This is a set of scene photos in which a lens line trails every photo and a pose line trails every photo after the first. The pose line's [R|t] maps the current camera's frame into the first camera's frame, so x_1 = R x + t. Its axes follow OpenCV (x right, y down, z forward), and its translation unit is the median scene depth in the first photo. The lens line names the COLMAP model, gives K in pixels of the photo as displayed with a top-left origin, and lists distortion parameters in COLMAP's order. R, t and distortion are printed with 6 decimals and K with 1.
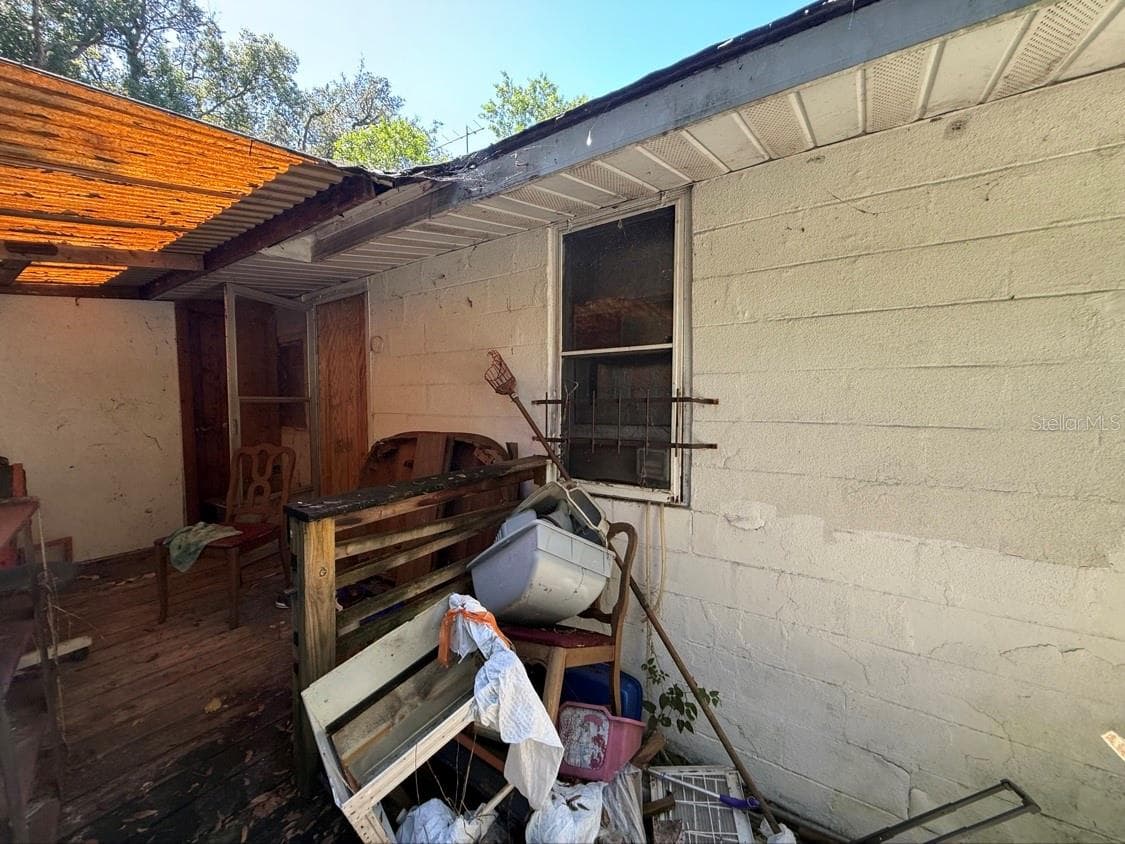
lens RADIAL K [[443.6, 0, 562.5], [0, 443.6, 422.0], [0, 0, 1]] dist [-0.000231, 0.000284]
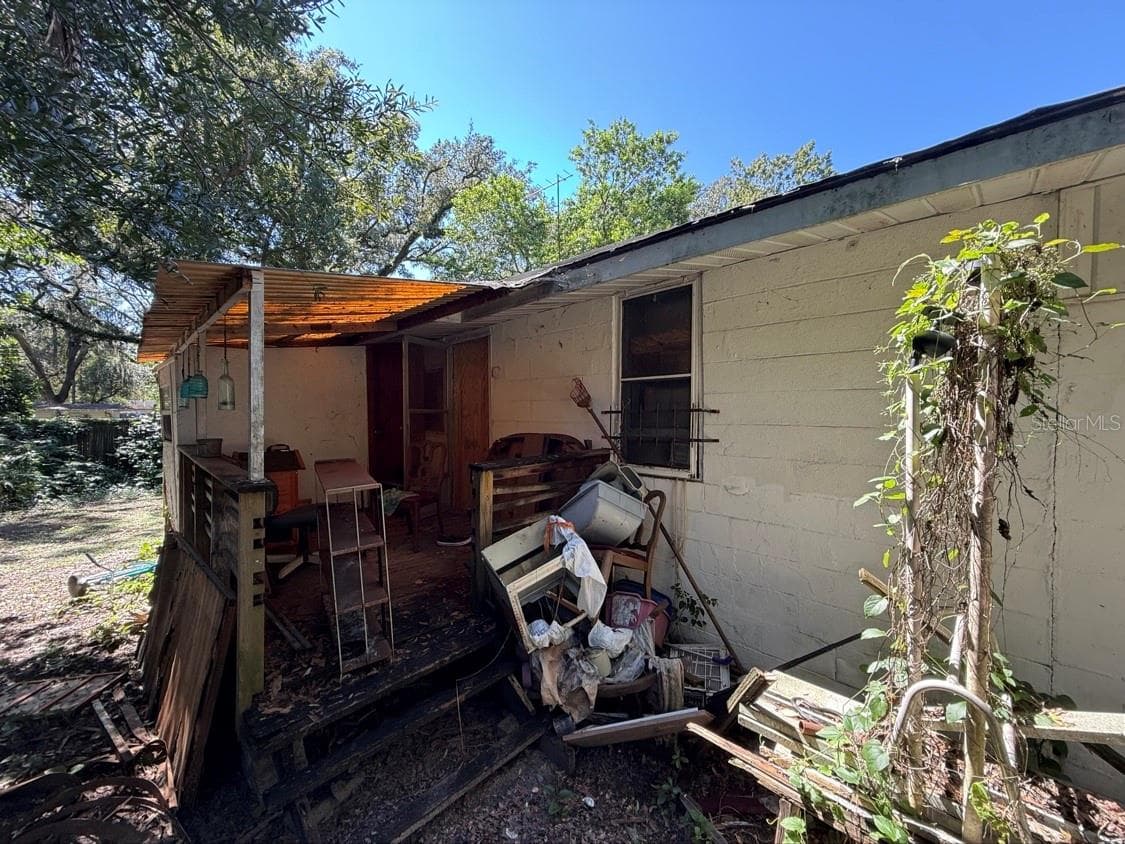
lens RADIAL K [[443.6, 0, 562.5], [0, 443.6, 422.0], [0, 0, 1]] dist [-0.000231, 0.000284]
pose [[0.981004, 0.002287, -0.193972, 0.110774], [-0.007476, 0.999633, -0.026027, 0.032716], [0.193842, 0.026983, 0.980662, -0.580564]]
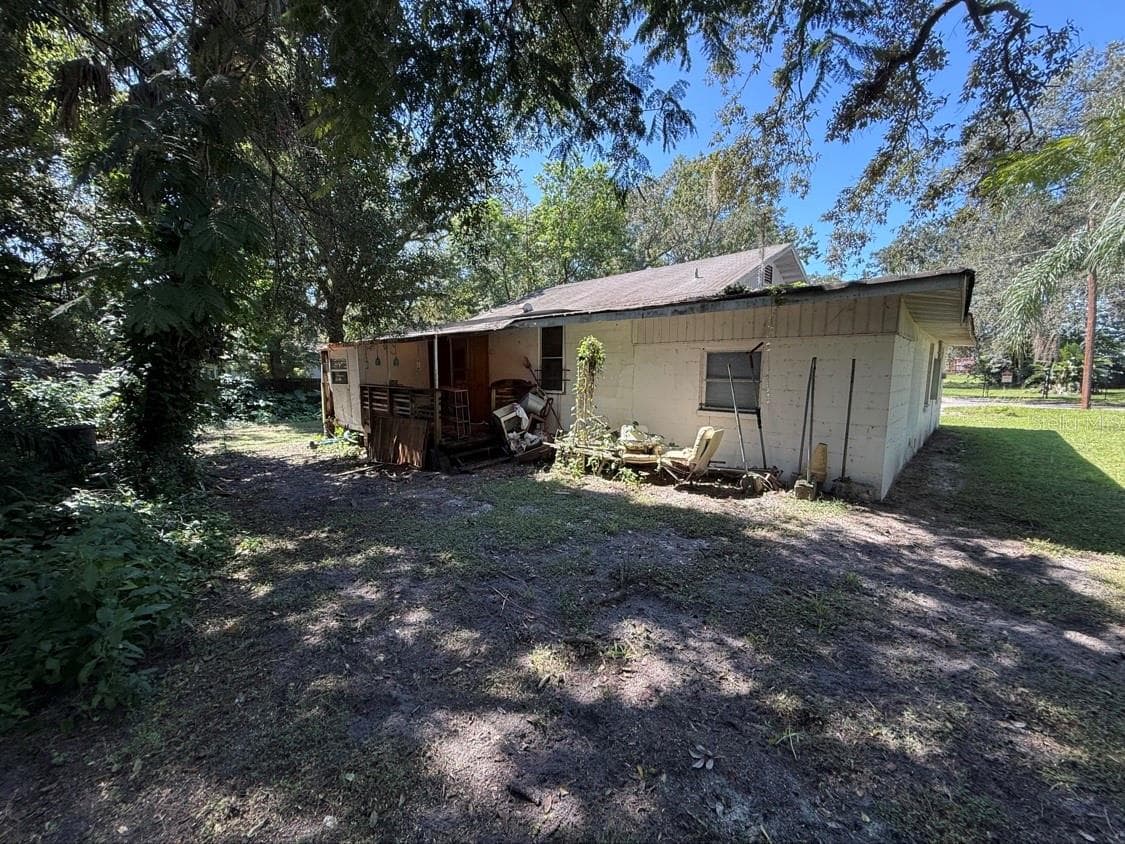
lens RADIAL K [[443.6, 0, 562.5], [0, 443.6, 422.0], [0, 0, 1]] dist [-0.000231, 0.000284]
pose [[0.987809, 0.015757, -0.154873, 0.944171], [-0.004067, 0.997137, 0.075505, 0.134579], [0.155620, -0.073954, 0.985045, -3.413374]]
